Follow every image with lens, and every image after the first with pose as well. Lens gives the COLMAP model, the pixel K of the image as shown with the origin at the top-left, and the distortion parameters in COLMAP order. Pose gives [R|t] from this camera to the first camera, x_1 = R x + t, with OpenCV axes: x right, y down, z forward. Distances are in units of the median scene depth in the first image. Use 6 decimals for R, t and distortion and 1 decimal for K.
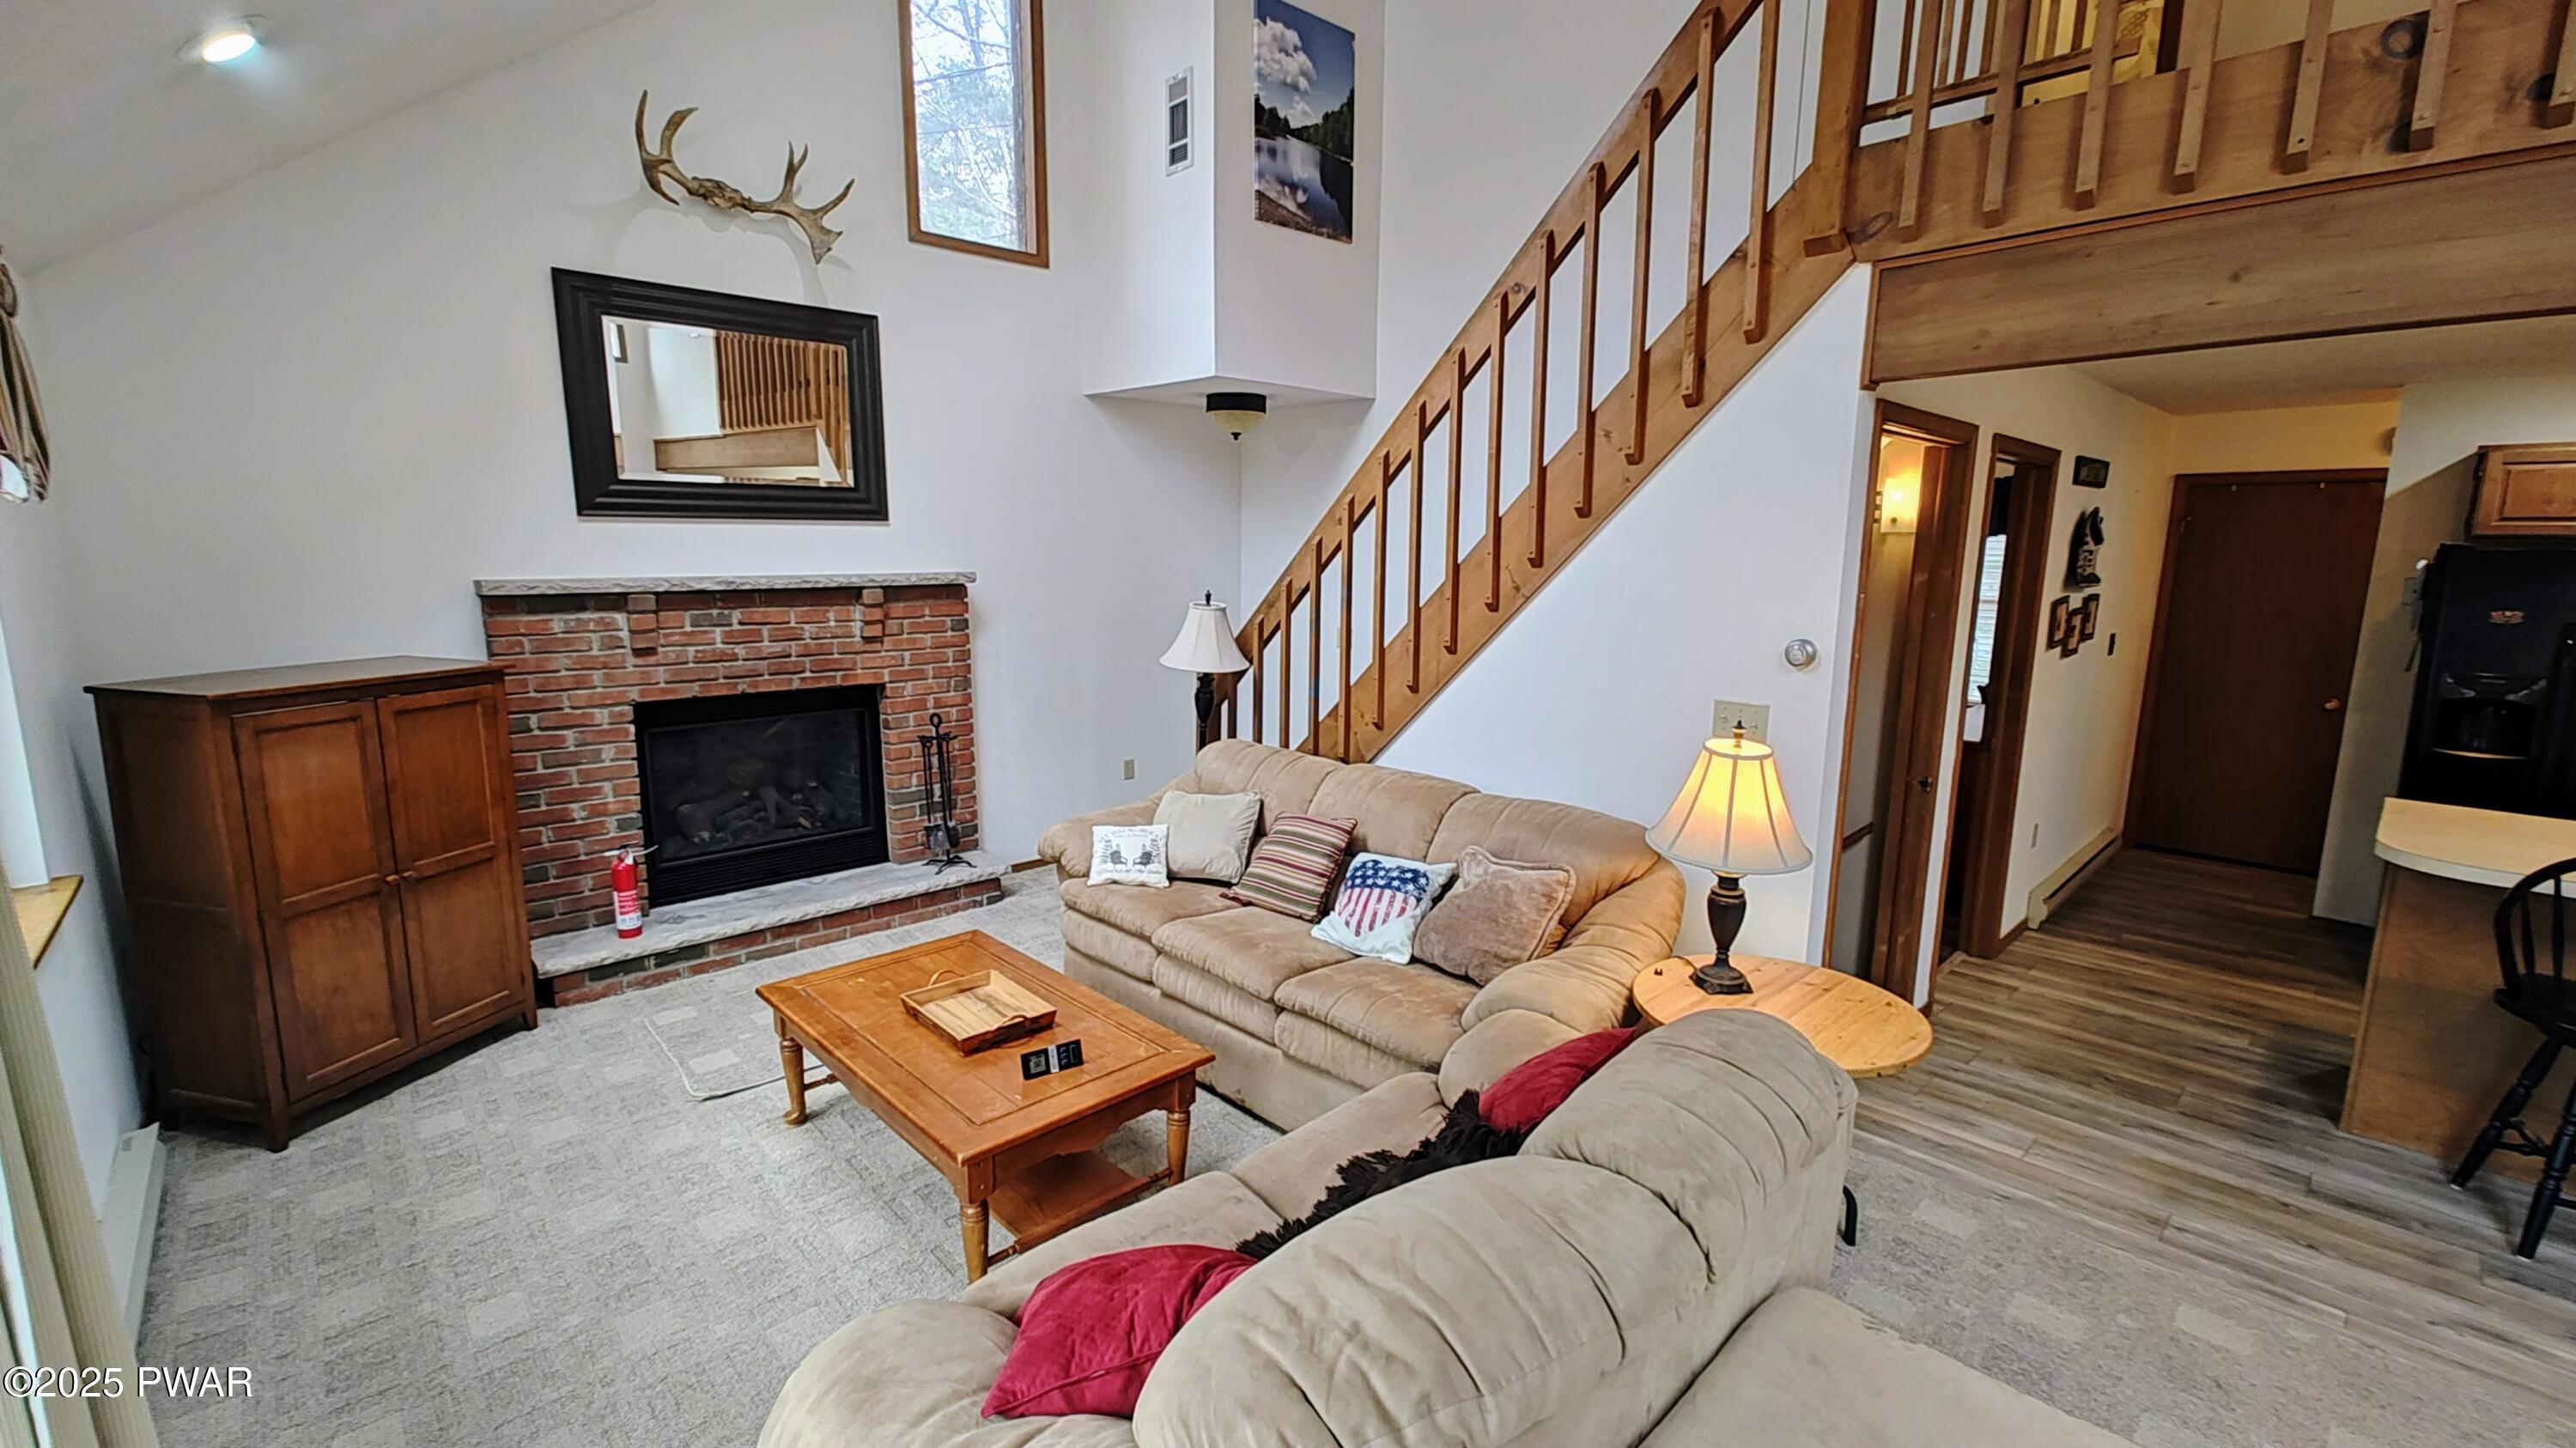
lens RADIAL K [[1056.8, 0, 1291.3], [0, 1056.8, 712.4], [0, 0, 1]] dist [0.007099, -0.002904]
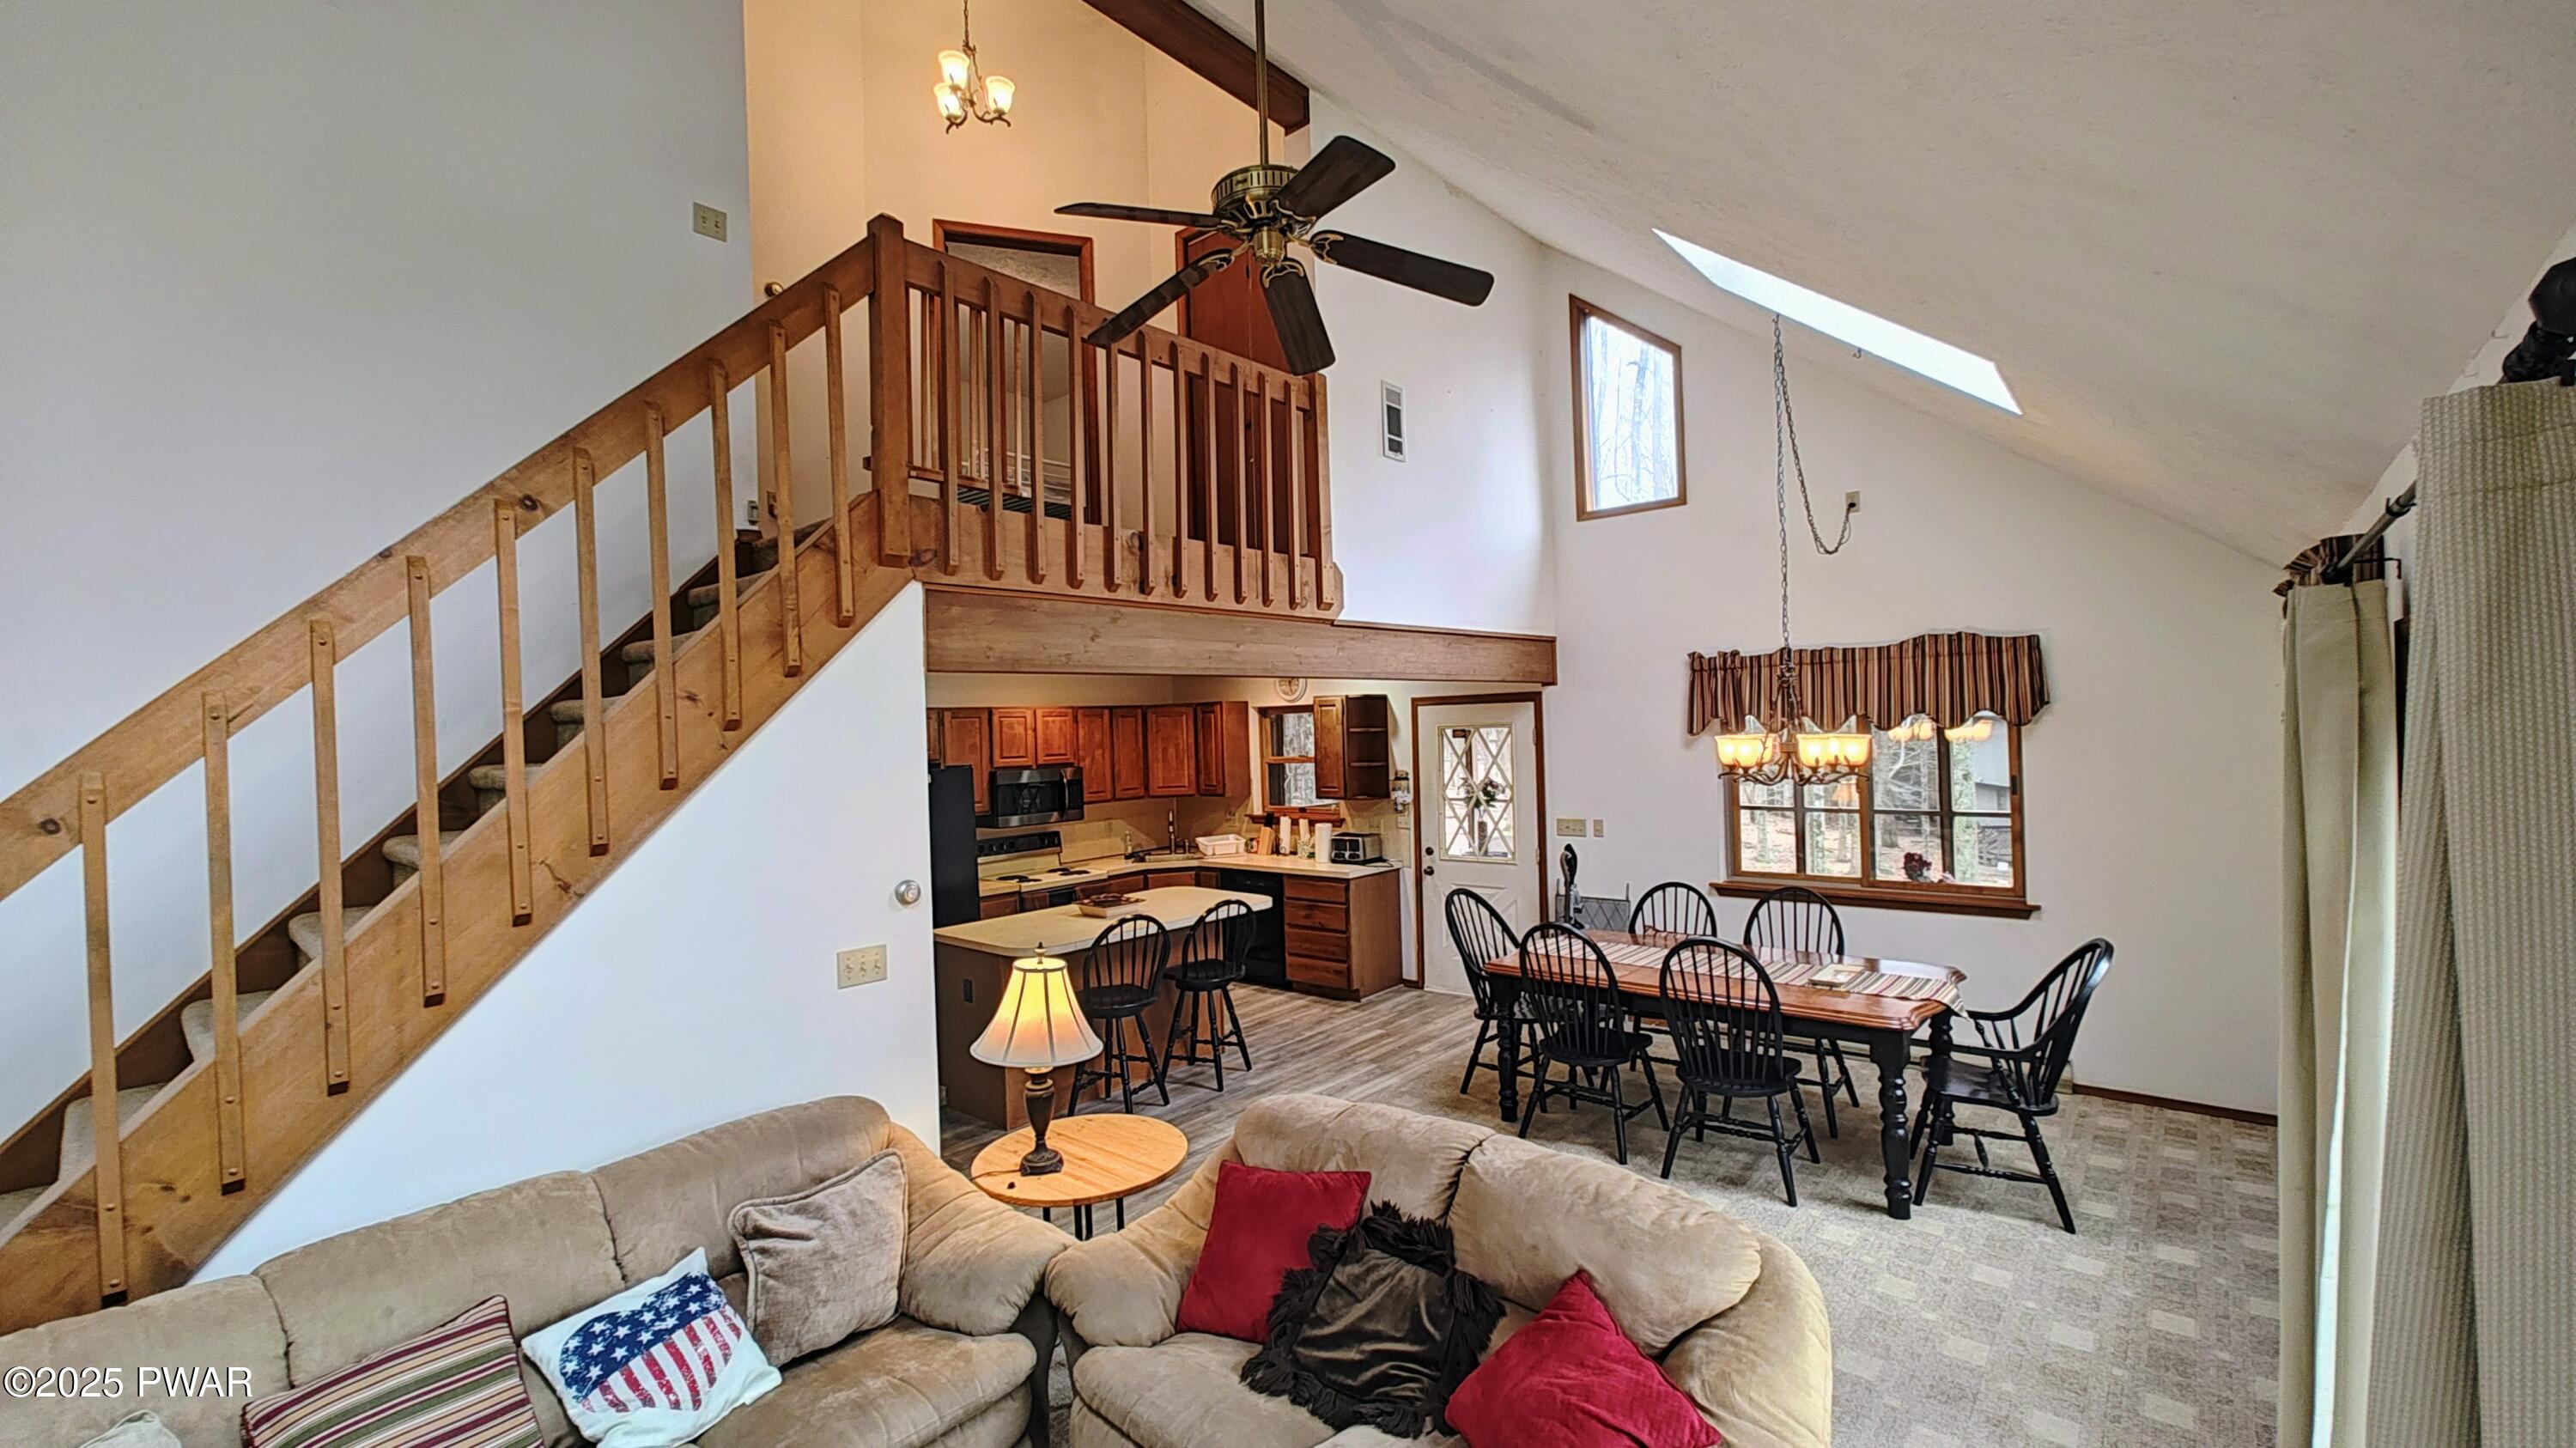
lens RADIAL K [[1056.8, 0, 1300.9], [0, 1056.8, 728.1], [0, 0, 1]] dist [0.007099, -0.002904]
pose [[-0.115899, 0.004390, 0.993251, -0.610018], [0.194359, 0.980759, 0.018345, -0.142494], [-0.974059, 0.195174, -0.114522, 0.566954]]
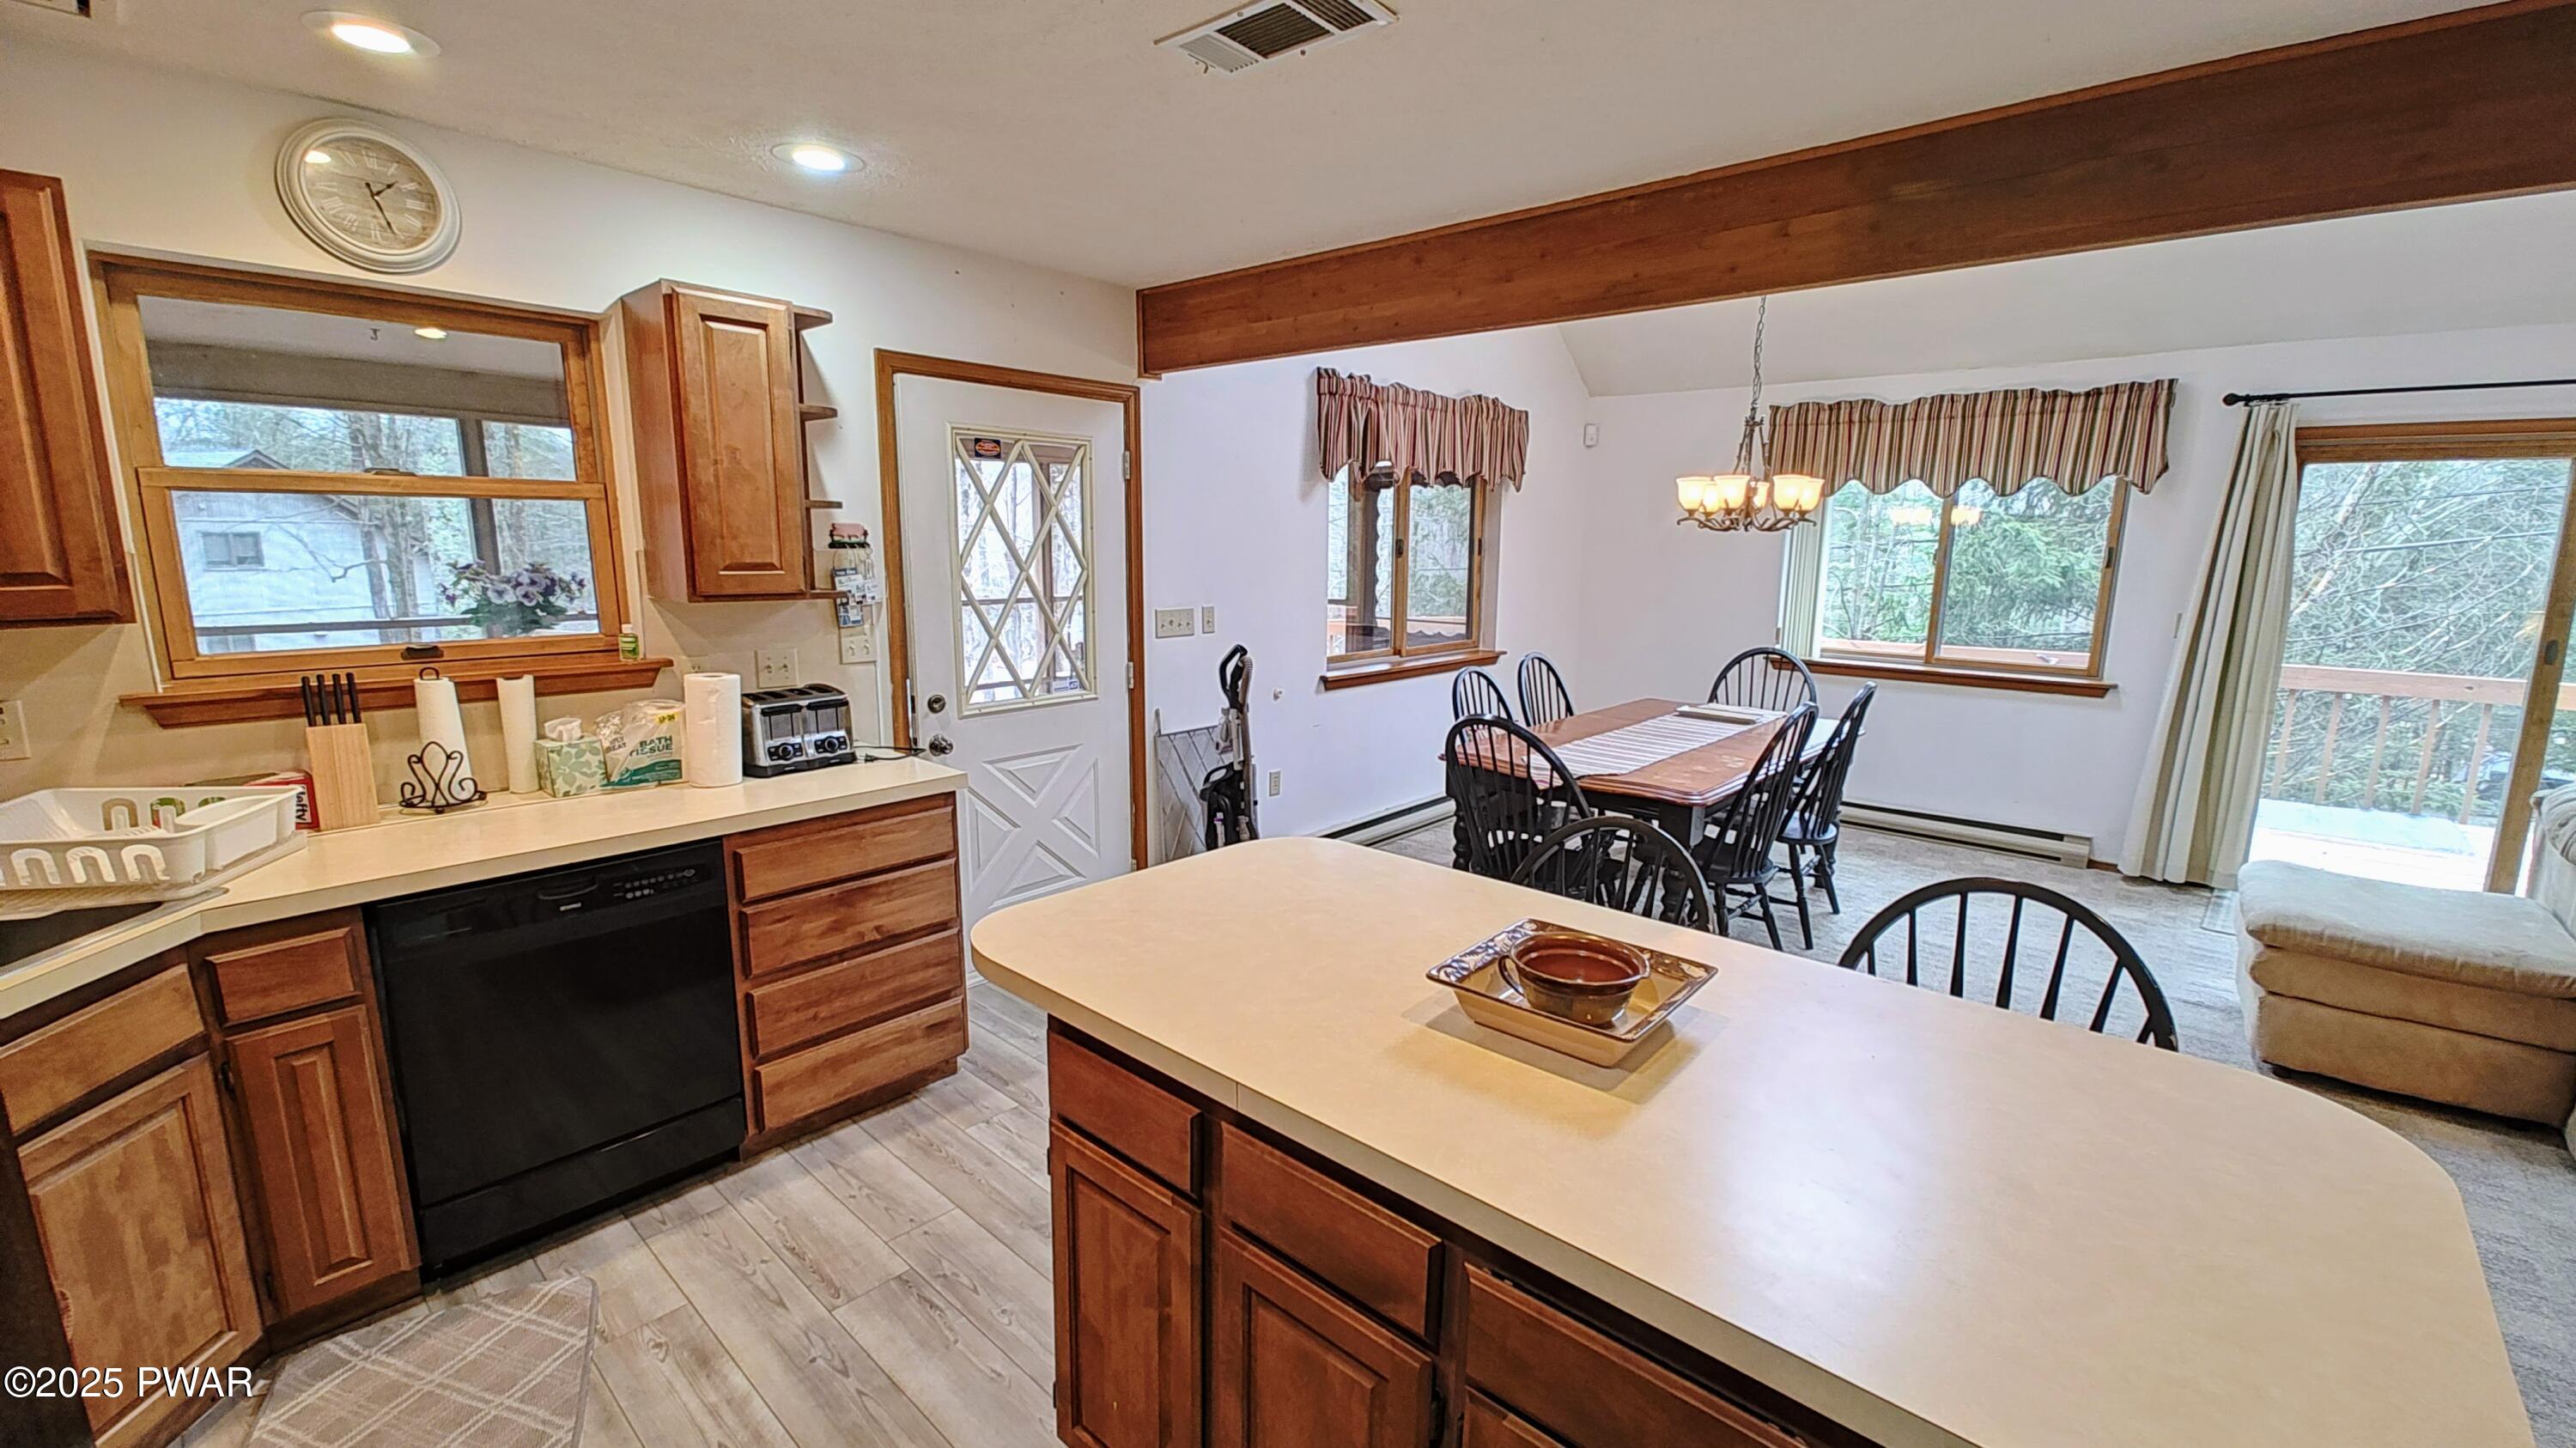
lens RADIAL K [[1056.8, 0, 1292.1], [0, 1056.8, 723.4], [0, 0, 1]] dist [0.007099, -0.002904]
pose [[-0.995156, 0.004306, -0.098215, 1.258724], [-0.028973, 0.941823, 0.334859, -0.130816], [0.093943, 0.336082, -0.937136, 1.081927]]
